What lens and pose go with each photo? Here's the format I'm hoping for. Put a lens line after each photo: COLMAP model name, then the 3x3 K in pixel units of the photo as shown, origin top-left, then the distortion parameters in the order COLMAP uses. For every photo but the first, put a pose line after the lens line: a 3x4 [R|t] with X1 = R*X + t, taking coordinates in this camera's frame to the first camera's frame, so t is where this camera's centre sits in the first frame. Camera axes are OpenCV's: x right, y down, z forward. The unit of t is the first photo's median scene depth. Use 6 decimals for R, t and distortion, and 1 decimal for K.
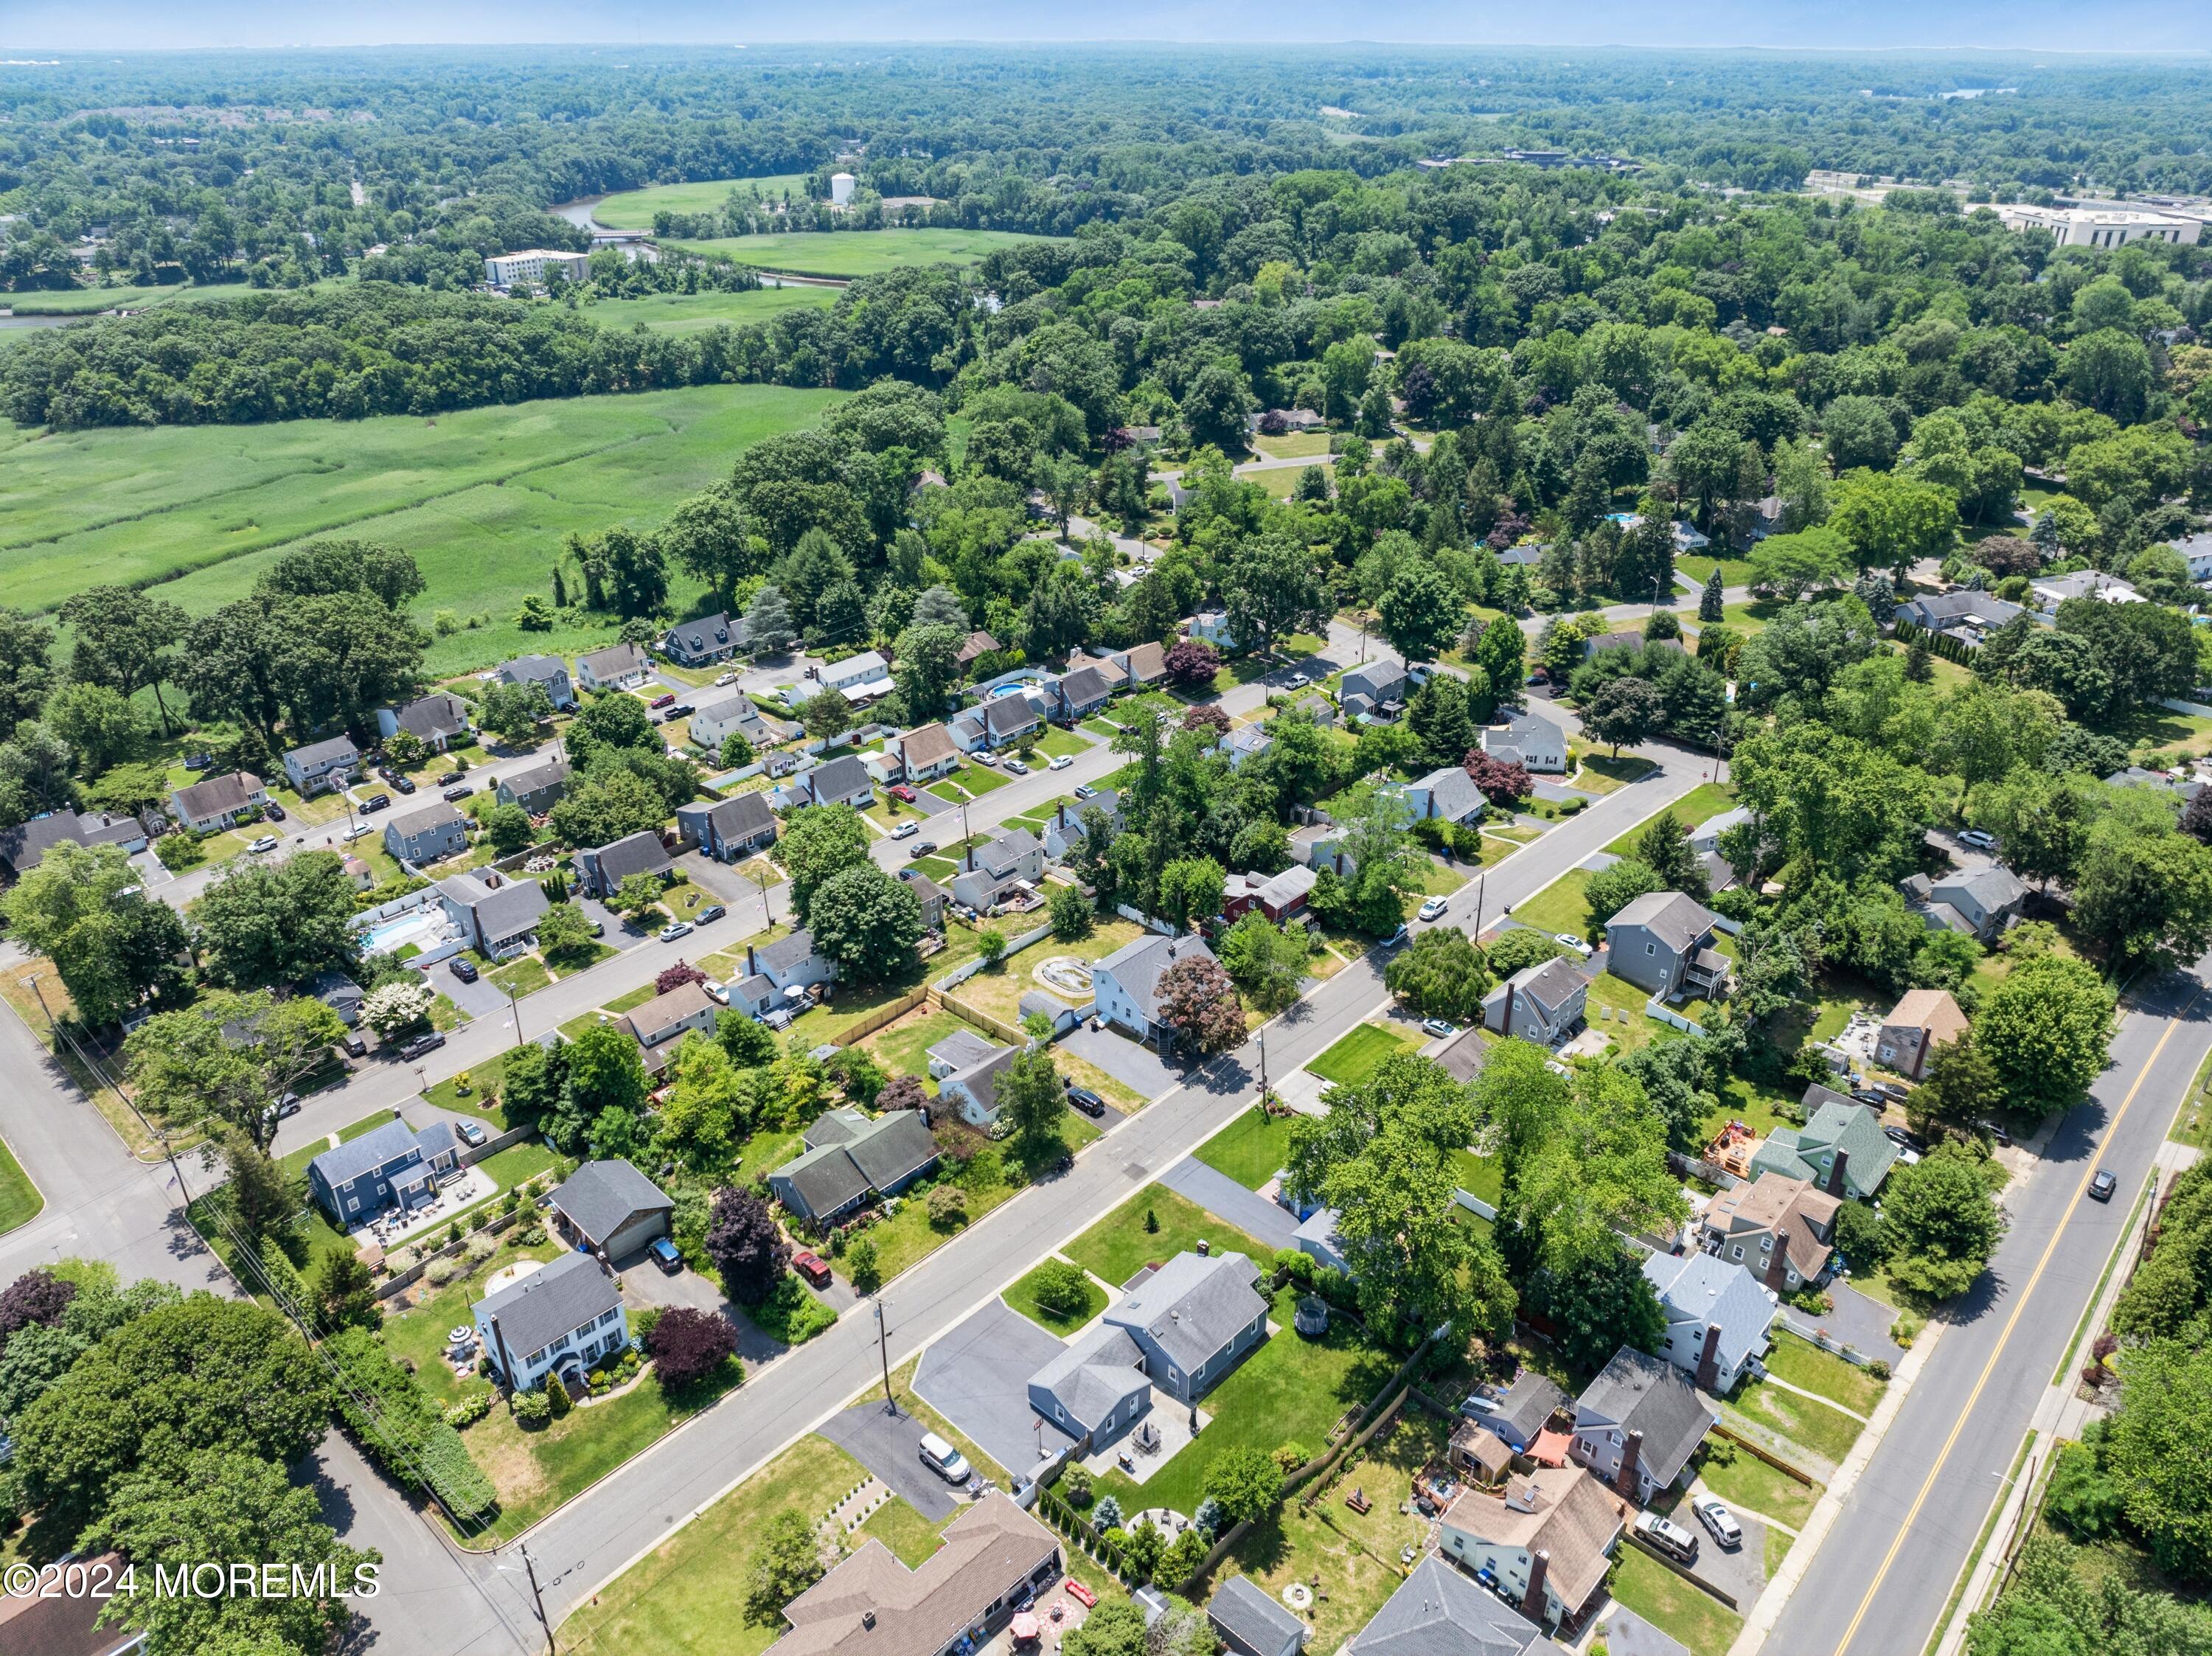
lens RADIAL K [[1541.8, 0, 1102.5], [0, 1541.8, 836.4], [0, 0, 1]] dist [-0.039484, 0.007373]
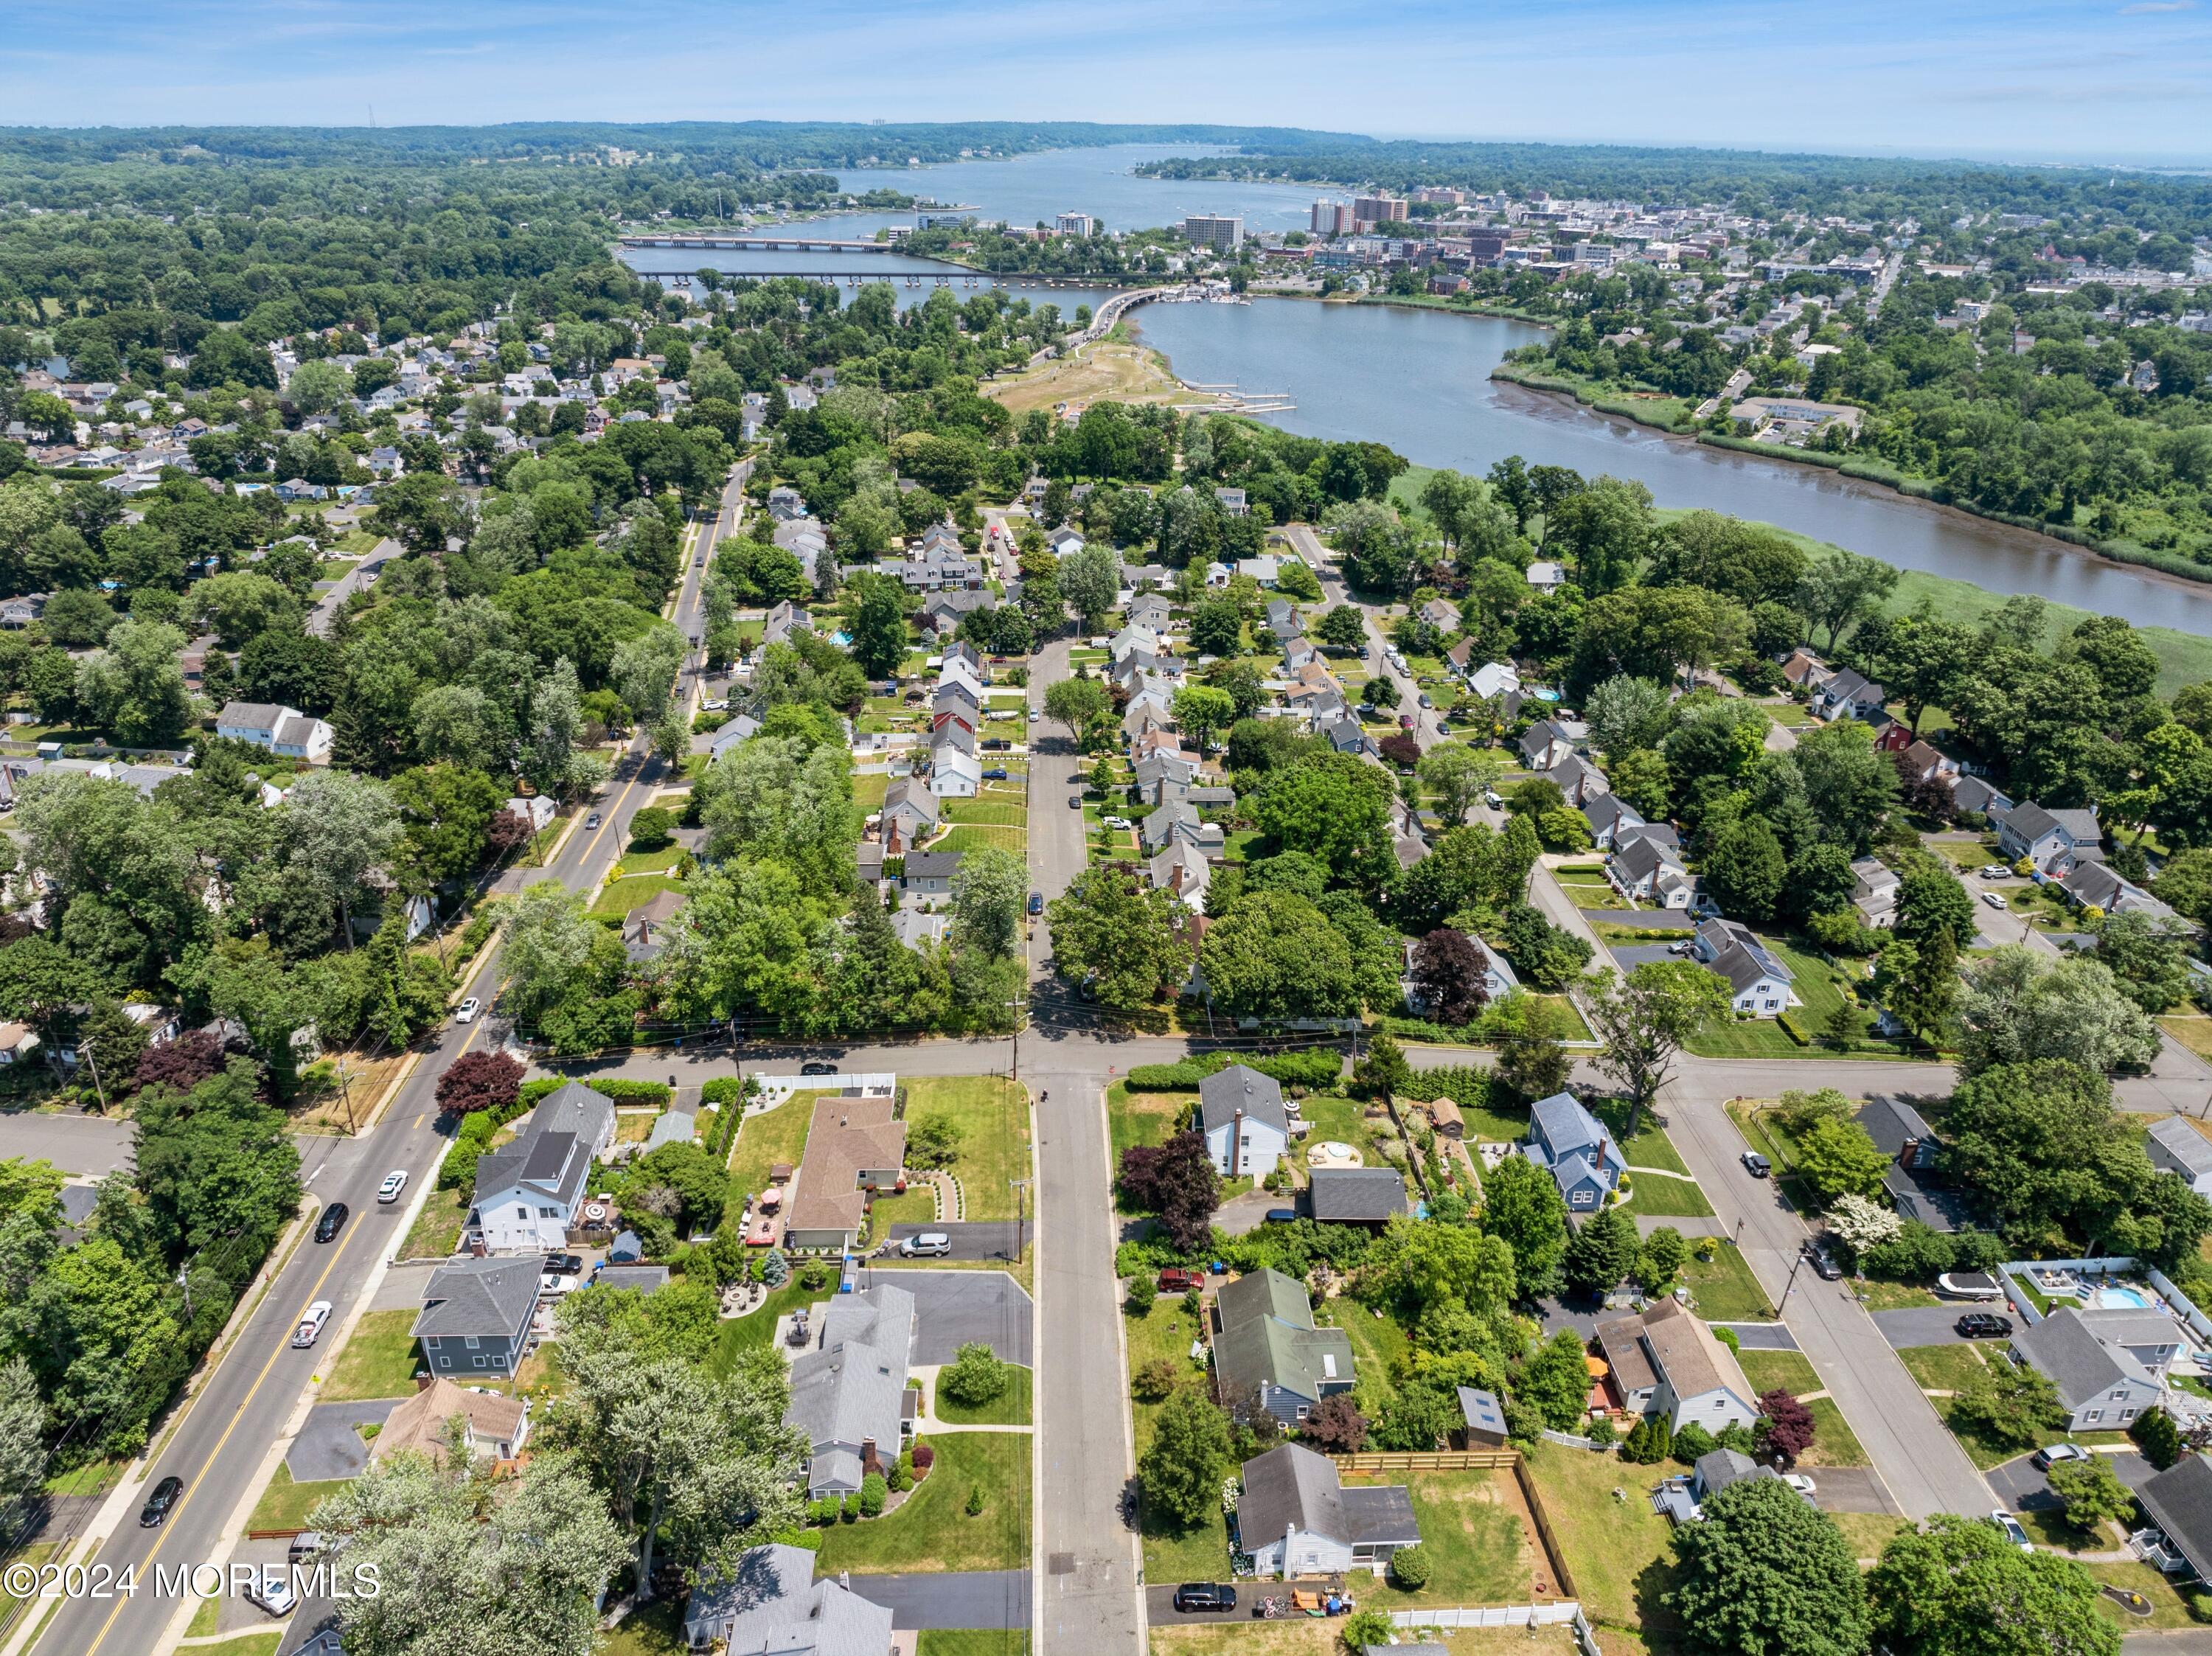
lens RADIAL K [[1554.8, 0, 1103.3], [0, 1554.8, 825.1], [0, 0, 1]] dist [-0.052196, 0.023819]
pose [[-0.702758, 0.285554, -0.651606, 0.326850], [-0.341048, 0.668587, 0.660816, -0.442455], [0.624354, 0.686623, -0.372467, 0.847739]]
